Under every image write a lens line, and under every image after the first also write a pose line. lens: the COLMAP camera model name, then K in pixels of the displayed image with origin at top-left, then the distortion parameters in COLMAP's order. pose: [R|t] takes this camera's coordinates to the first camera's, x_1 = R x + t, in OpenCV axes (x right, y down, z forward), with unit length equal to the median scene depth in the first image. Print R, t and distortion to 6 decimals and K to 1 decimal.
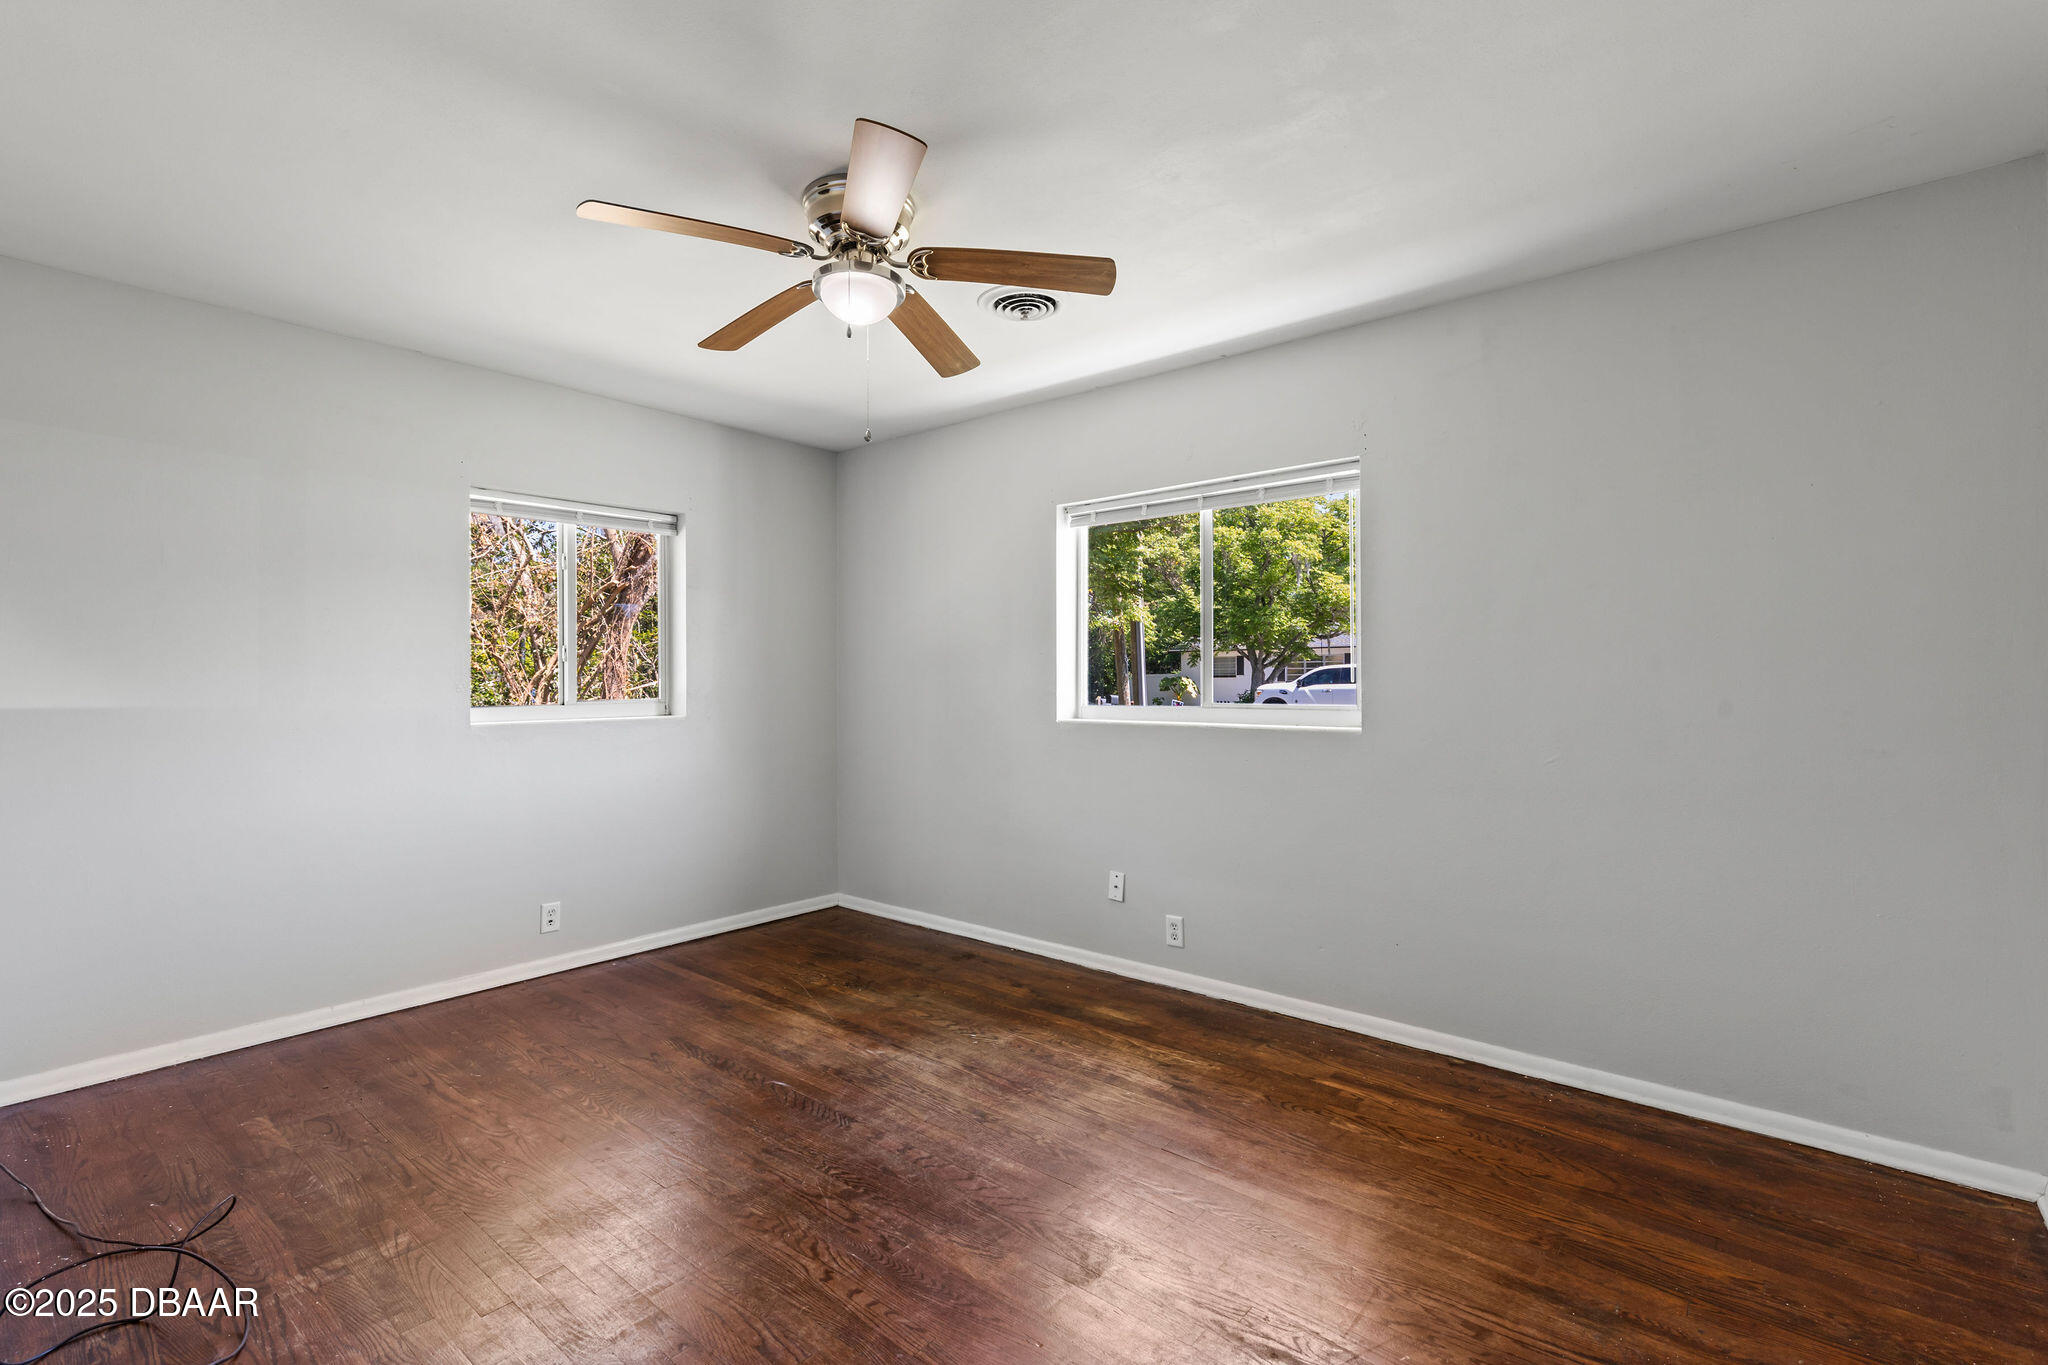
lens RADIAL K [[921.5, 0, 1018.0], [0, 921.5, 678.3], [0, 0, 1]] dist [0.008522, -0.000714]
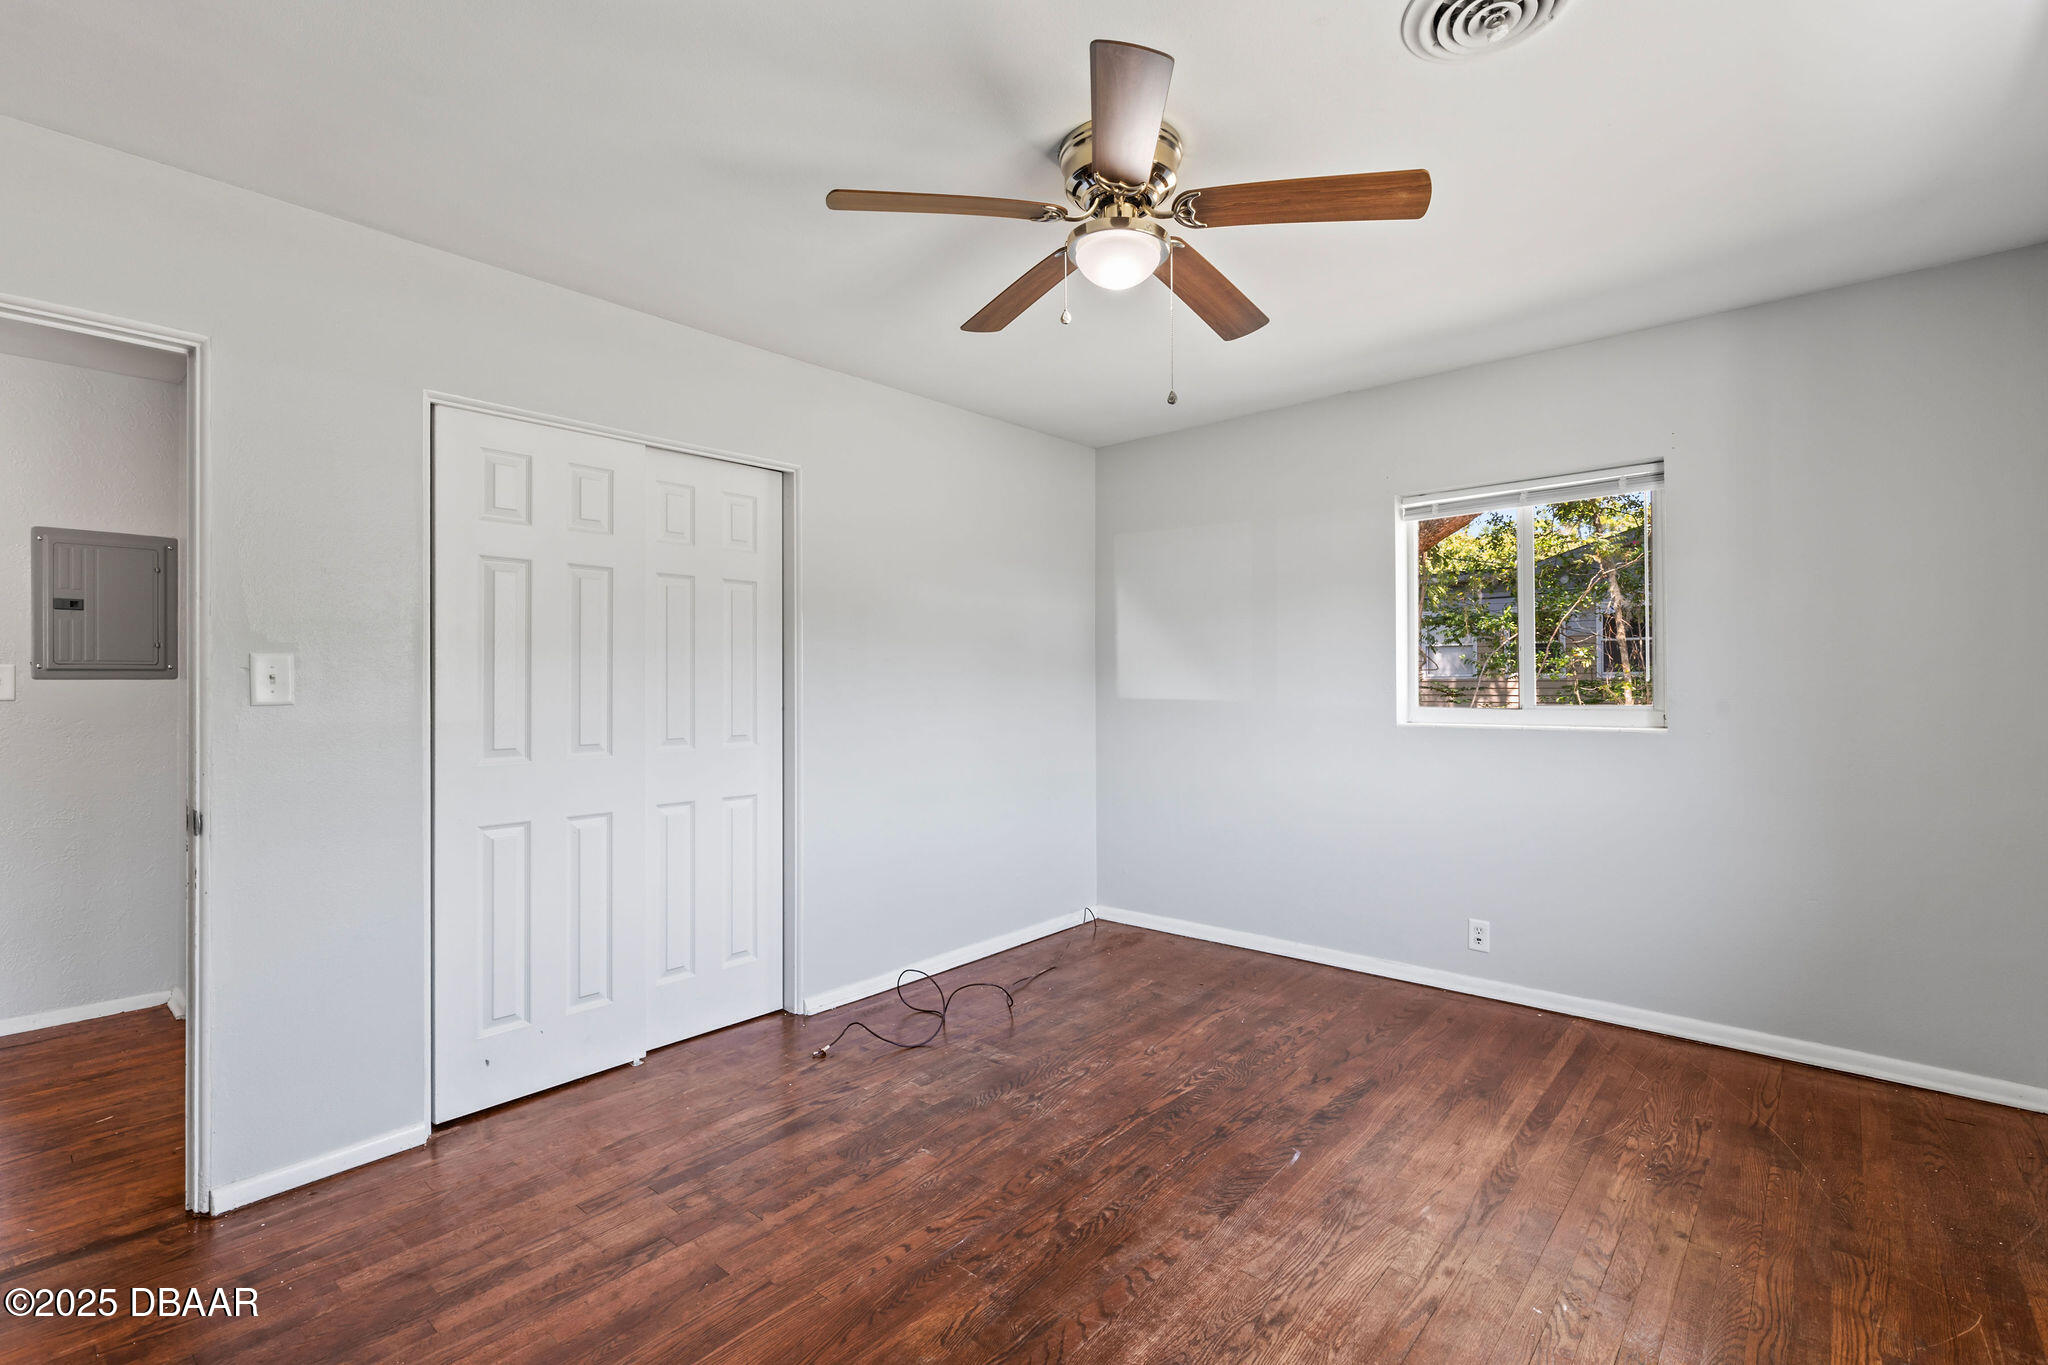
lens RADIAL K [[921.5, 0, 1018.0], [0, 921.5, 678.3], [0, 0, 1]] dist [0.008522, -0.000714]
pose [[-0.018413, 0.000667, -0.999830, 0.535076], [0.004392, 0.999990, 0.000587, -0.004427], [0.999821, -0.004380, -0.018416, 0.678003]]
